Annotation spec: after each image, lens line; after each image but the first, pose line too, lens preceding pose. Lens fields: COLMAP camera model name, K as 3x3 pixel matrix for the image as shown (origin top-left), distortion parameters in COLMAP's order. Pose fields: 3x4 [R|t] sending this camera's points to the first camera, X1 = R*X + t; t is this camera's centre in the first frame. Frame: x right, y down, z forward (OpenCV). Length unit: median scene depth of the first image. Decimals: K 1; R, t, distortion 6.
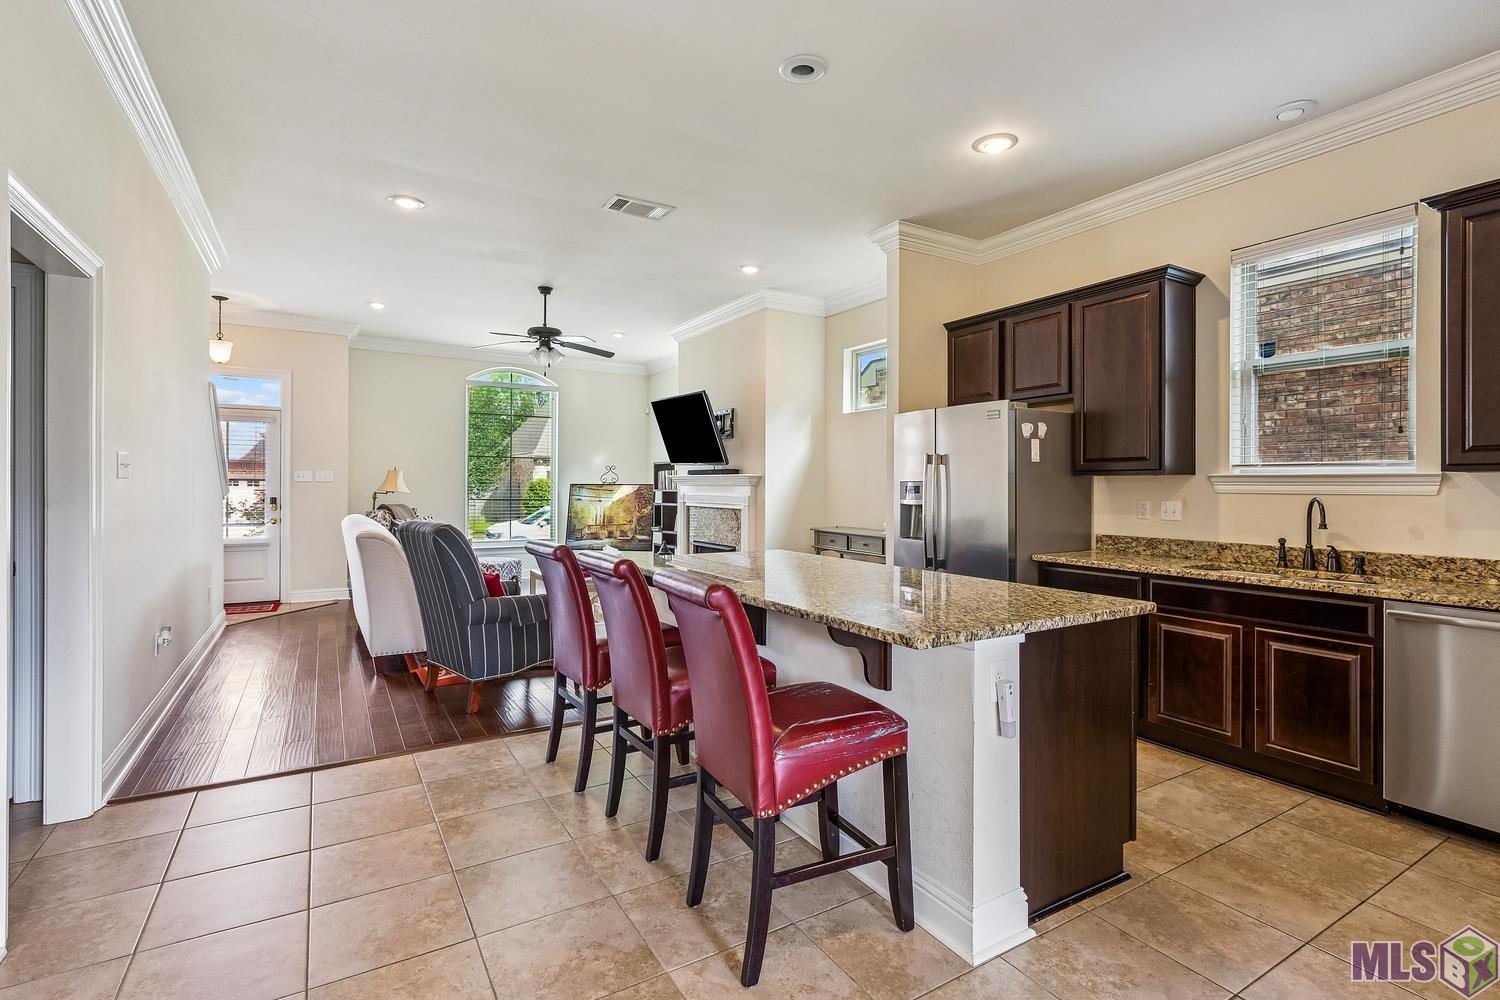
lens RADIAL K [[696.5, 0, 753.2], [0, 696.5, 488.0], [0, 0, 1]] dist [0.002865, 0.000355]
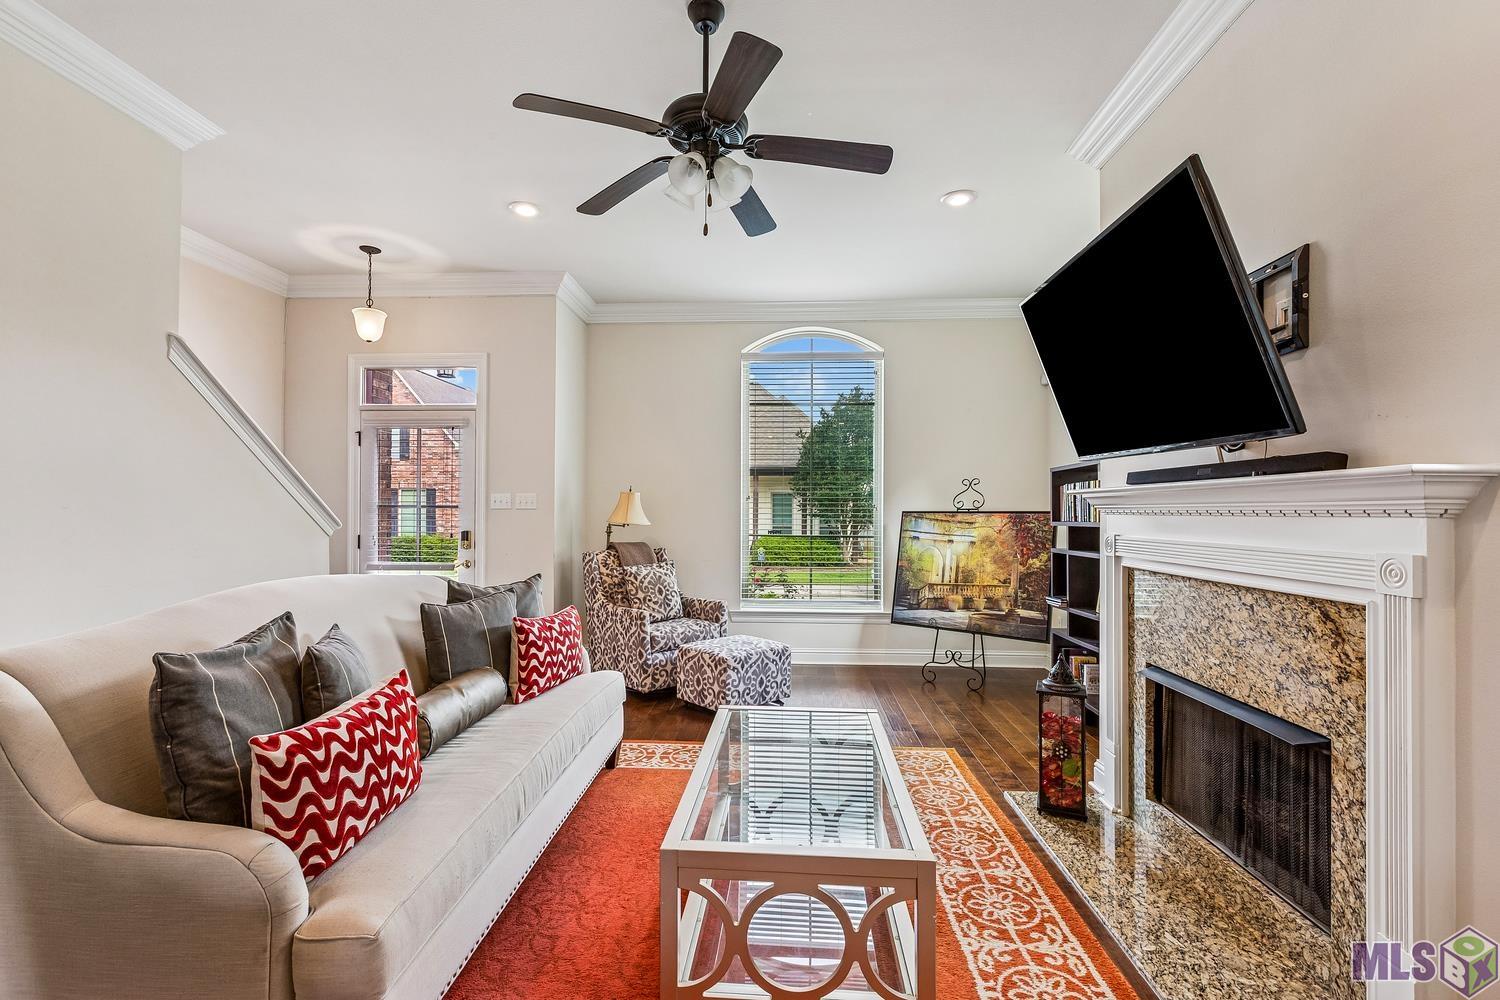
lens RADIAL K [[668.1, 0, 750.4], [0, 668.1, 507.5], [0, 0, 1]] dist [-0.002145, -0.000203]
pose [[0.819113, -0.006818, -0.573591, -0.052381], [-0.000515, 0.999920, -0.012622, -0.002155], [0.573631, 0.010634, 0.819045, 0.570160]]
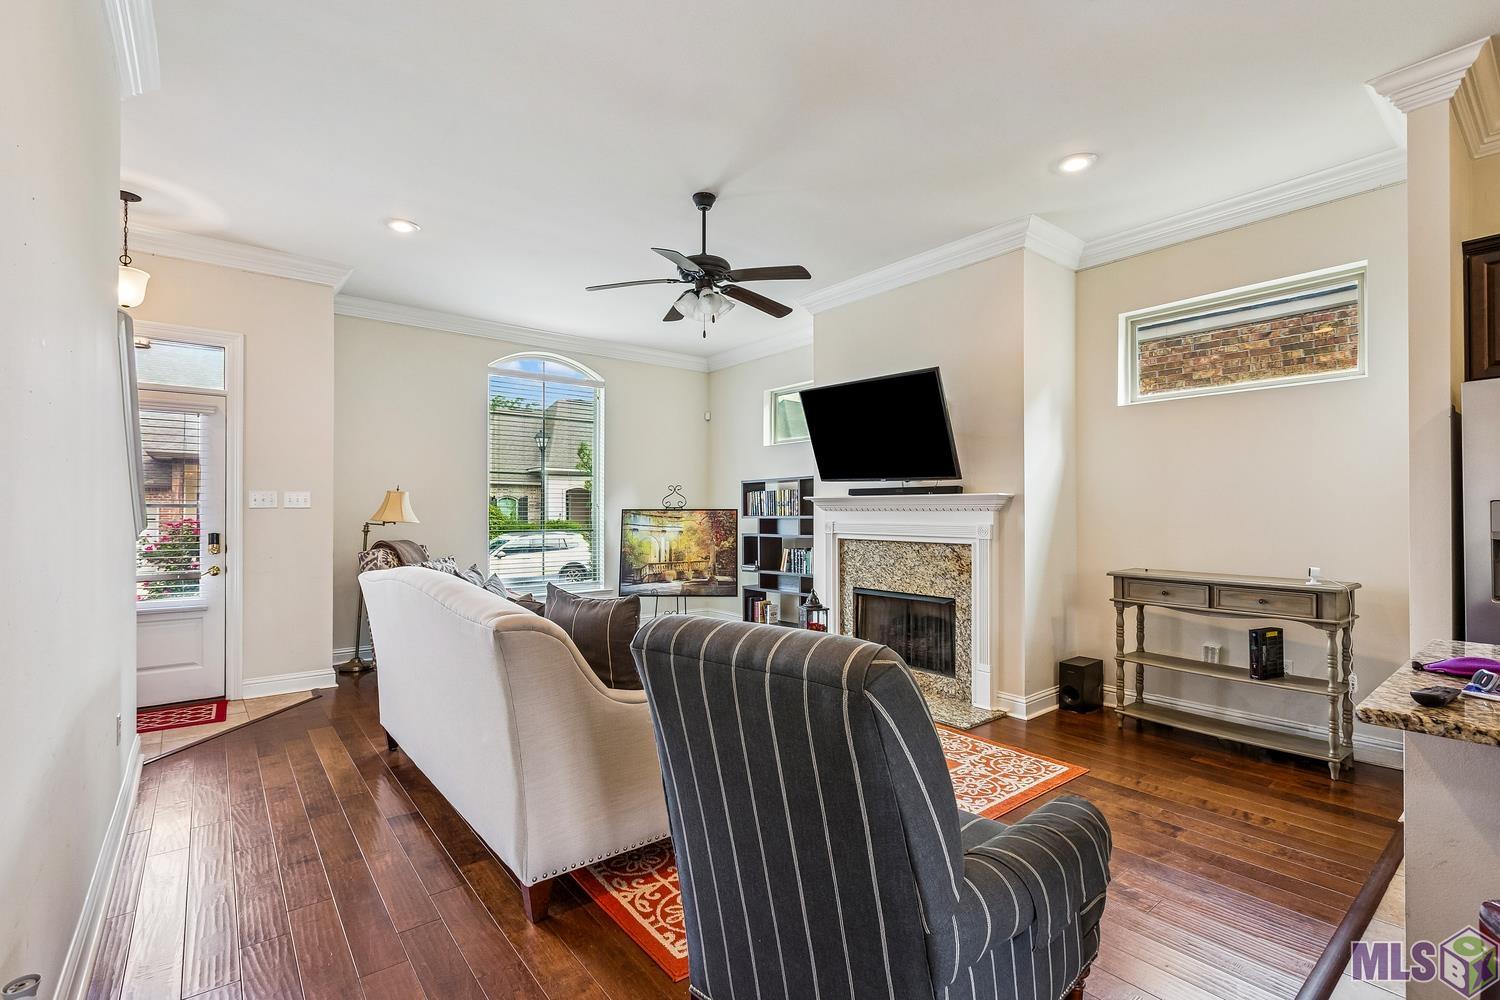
lens RADIAL K [[668.1, 0, 750.4], [0, 668.1, 507.5], [0, 0, 1]] dist [-0.002145, -0.000203]
pose [[0.991676, -0.005398, 0.128645, -0.269069], [0.006350, 0.999955, -0.006995, -0.002232], [-0.128601, 0.007754, 0.991666, 0.321526]]
